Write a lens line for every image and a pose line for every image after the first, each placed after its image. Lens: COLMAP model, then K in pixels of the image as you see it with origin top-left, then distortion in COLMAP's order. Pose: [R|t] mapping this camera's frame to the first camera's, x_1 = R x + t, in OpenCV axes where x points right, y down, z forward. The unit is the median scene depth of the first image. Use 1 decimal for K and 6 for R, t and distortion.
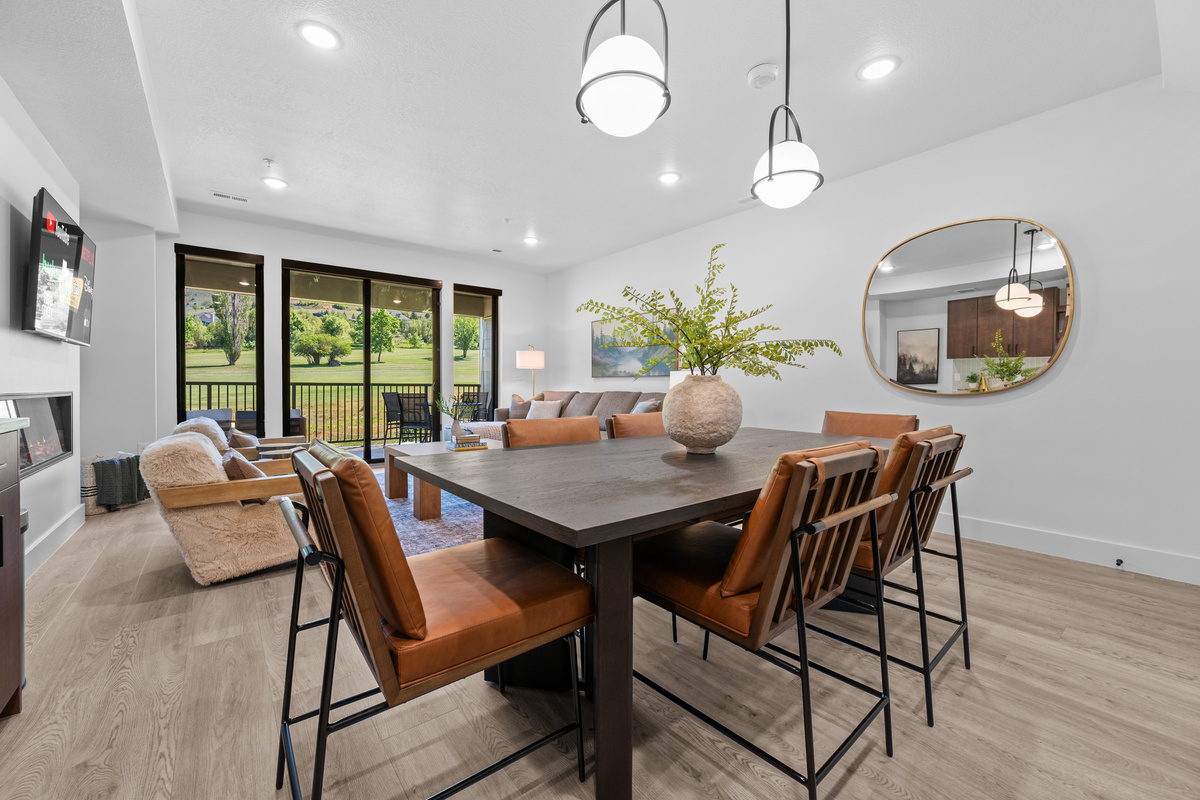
lens RADIAL K [[474.7, 0, 587.0], [0, 474.7, 398.5], [0, 0, 1]] dist [-0.002408, -0.000479]
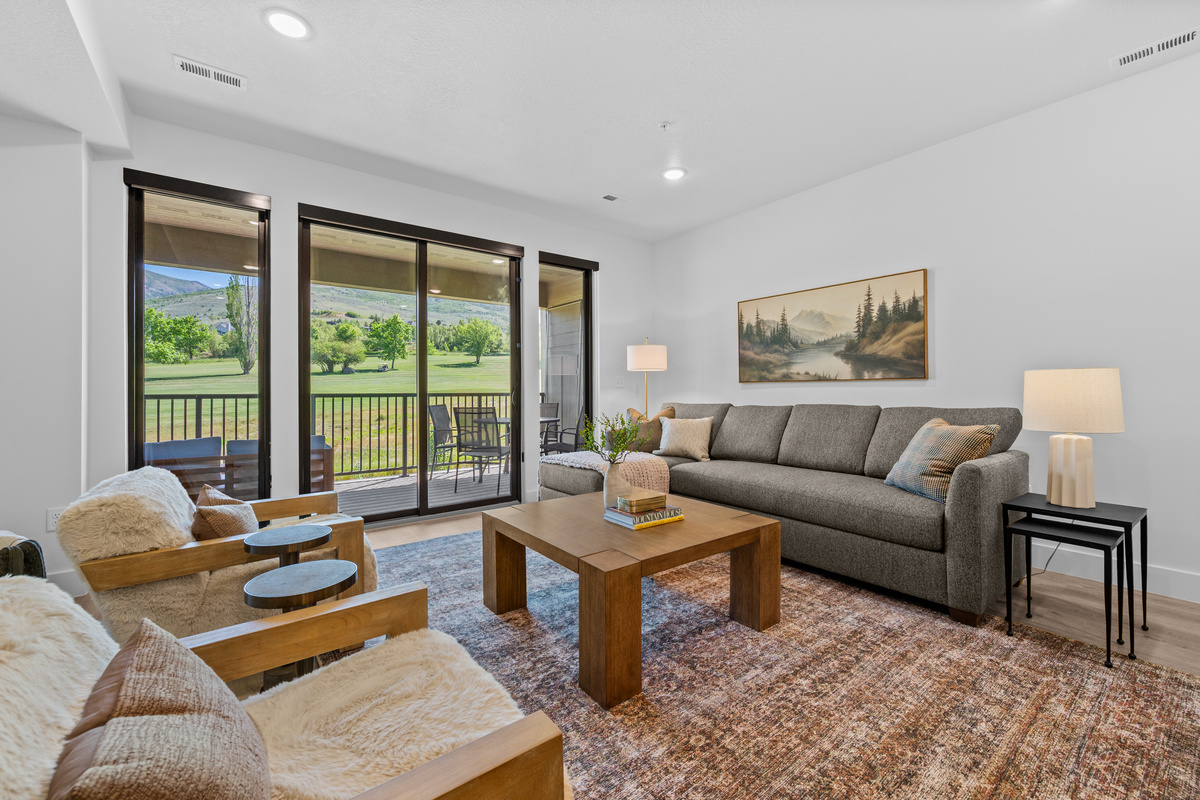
lens RADIAL K [[474.7, 0, 587.4], [0, 474.7, 393.2], [0, 0, 1]] dist [-0.002408, -0.000479]
pose [[0.999736, -0.010499, -0.020454, -0.191833], [0.010060, 0.999719, -0.021481, -0.015768], [0.020673, 0.021270, 0.999560, 0.295205]]
